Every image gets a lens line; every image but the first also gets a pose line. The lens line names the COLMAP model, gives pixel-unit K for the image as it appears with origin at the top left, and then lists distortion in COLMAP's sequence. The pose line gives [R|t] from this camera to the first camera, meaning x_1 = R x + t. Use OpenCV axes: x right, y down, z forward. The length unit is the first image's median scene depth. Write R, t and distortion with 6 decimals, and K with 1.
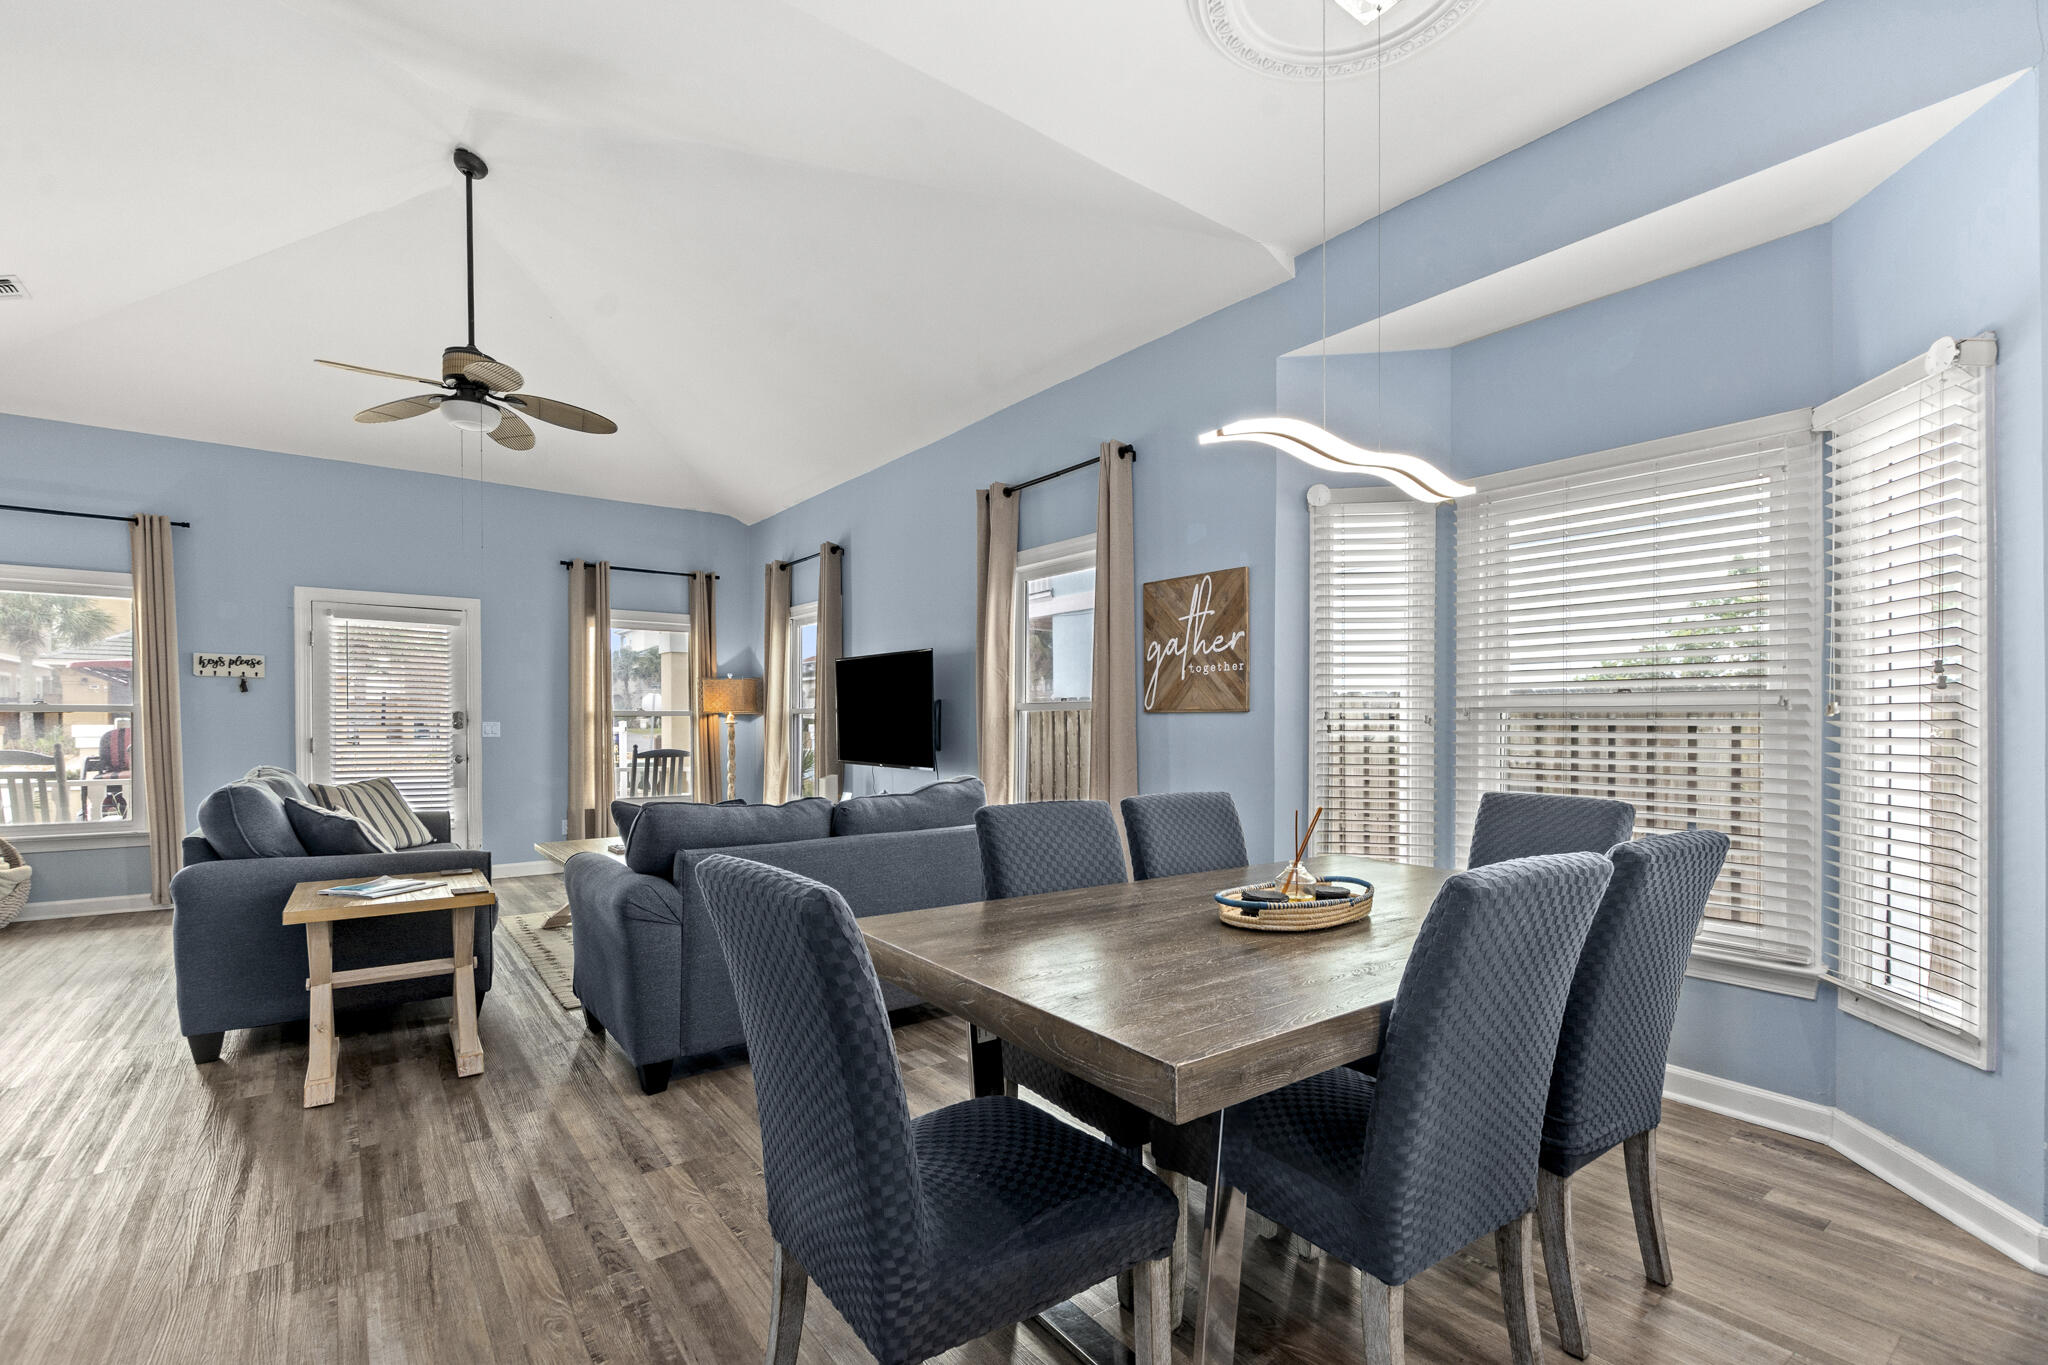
lens RADIAL K [[912.1, 0, 1041.7], [0, 912.1, 742.0], [0, 0, 1]] dist [0.002741, -0.001106]
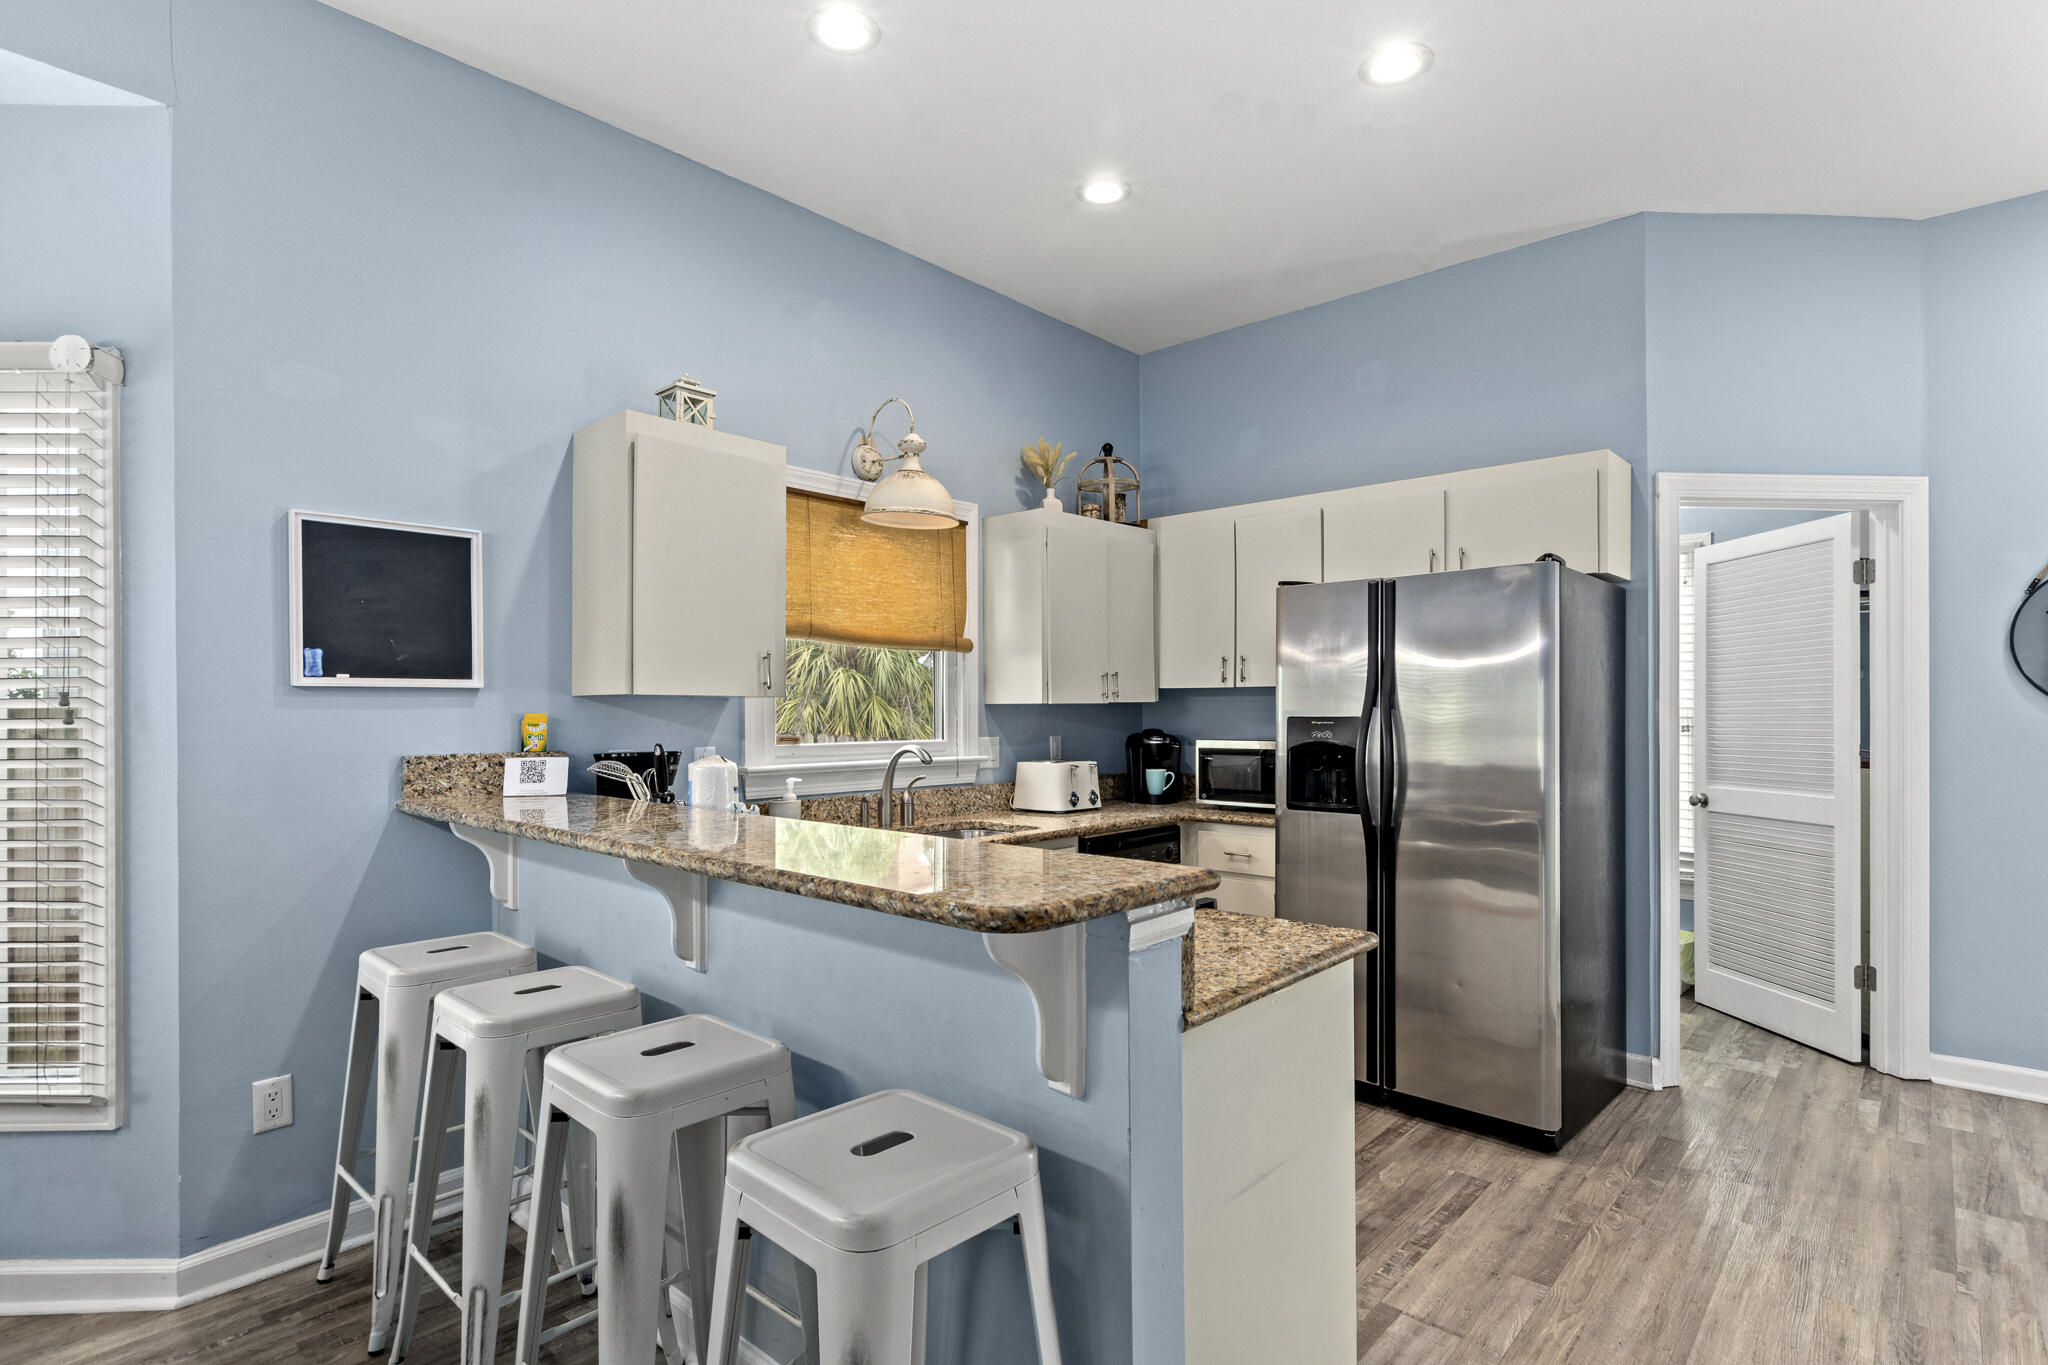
lens RADIAL K [[1022.1, 0, 1017.6], [0, 1022.1, 716.6], [0, 0, 1]] dist [-0.000395, -0.001156]
pose [[-0.176089, -0.006784, 0.984351, -0.081584], [0.021944, 0.999701, 0.010815, -0.028709], [-0.984130, 0.023505, -0.175887, 0.134431]]
